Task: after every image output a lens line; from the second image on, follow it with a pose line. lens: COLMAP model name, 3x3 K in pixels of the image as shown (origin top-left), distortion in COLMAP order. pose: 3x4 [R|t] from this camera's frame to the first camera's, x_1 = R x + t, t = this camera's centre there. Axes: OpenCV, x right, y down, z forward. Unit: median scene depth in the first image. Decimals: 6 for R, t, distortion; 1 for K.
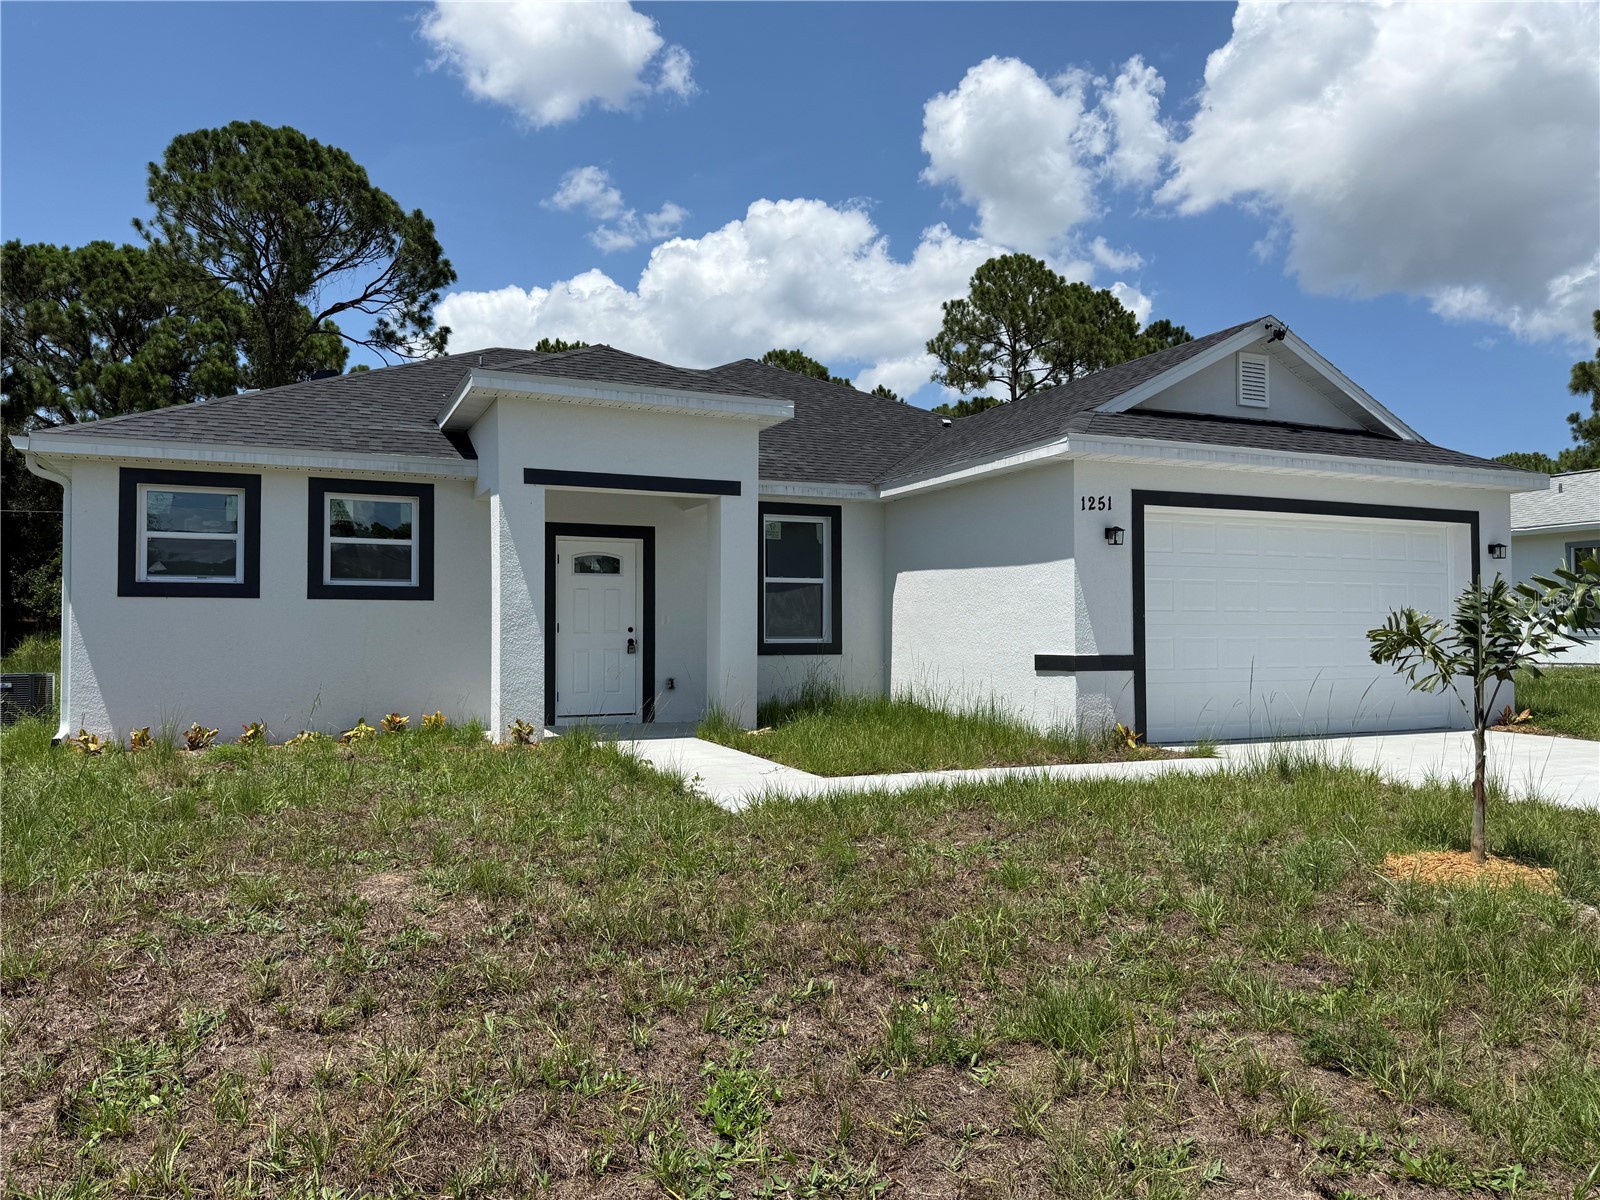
lens RADIAL K [[1127.2, 0, 799.2], [0, 1127.2, 605.0], [0, 0, 1]] dist [0.045401, -0.003028]
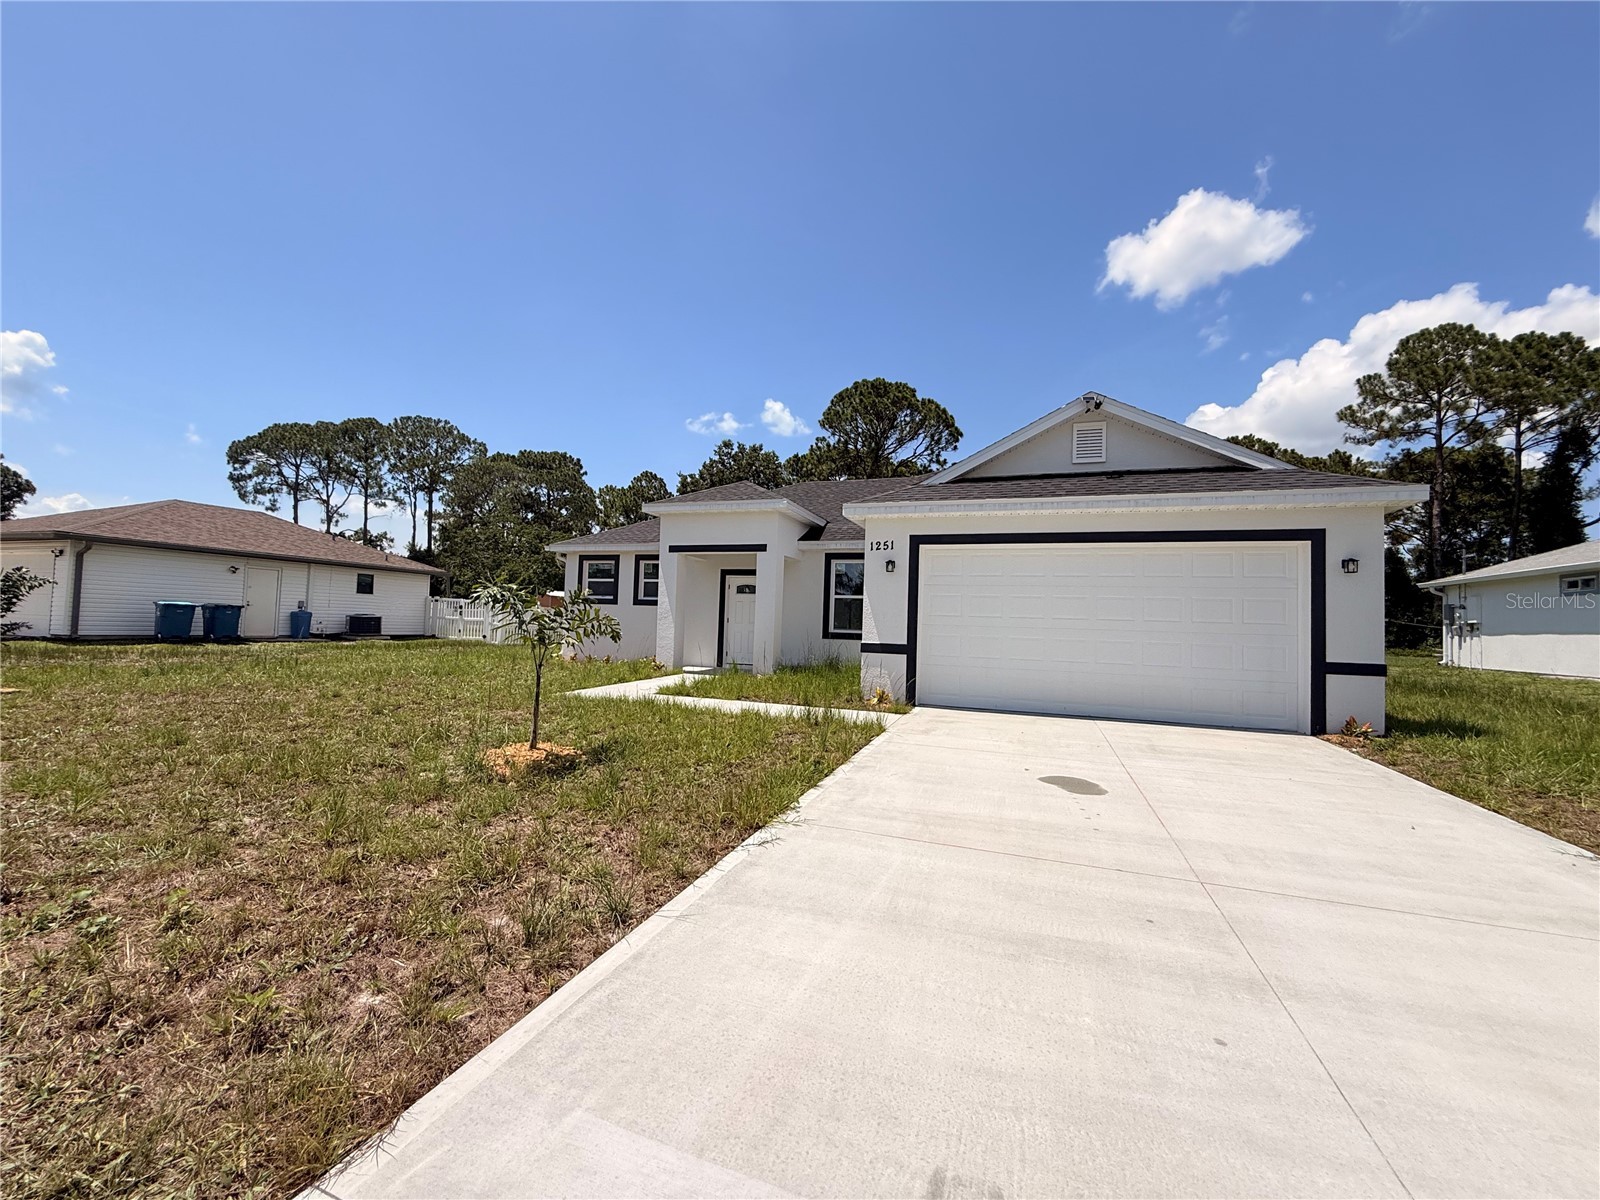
lens RADIAL K [[639.2, 0, 796.0], [0, 639.2, 595.5], [0, 0, 1]] dist [-0.001582, 0.000937]
pose [[0.722046, -0.006204, -0.691817, 0.729053], [-0.014627, 0.999599, -0.024230, 0.001678], [0.691691, 0.027614, 0.721666, 0.262379]]
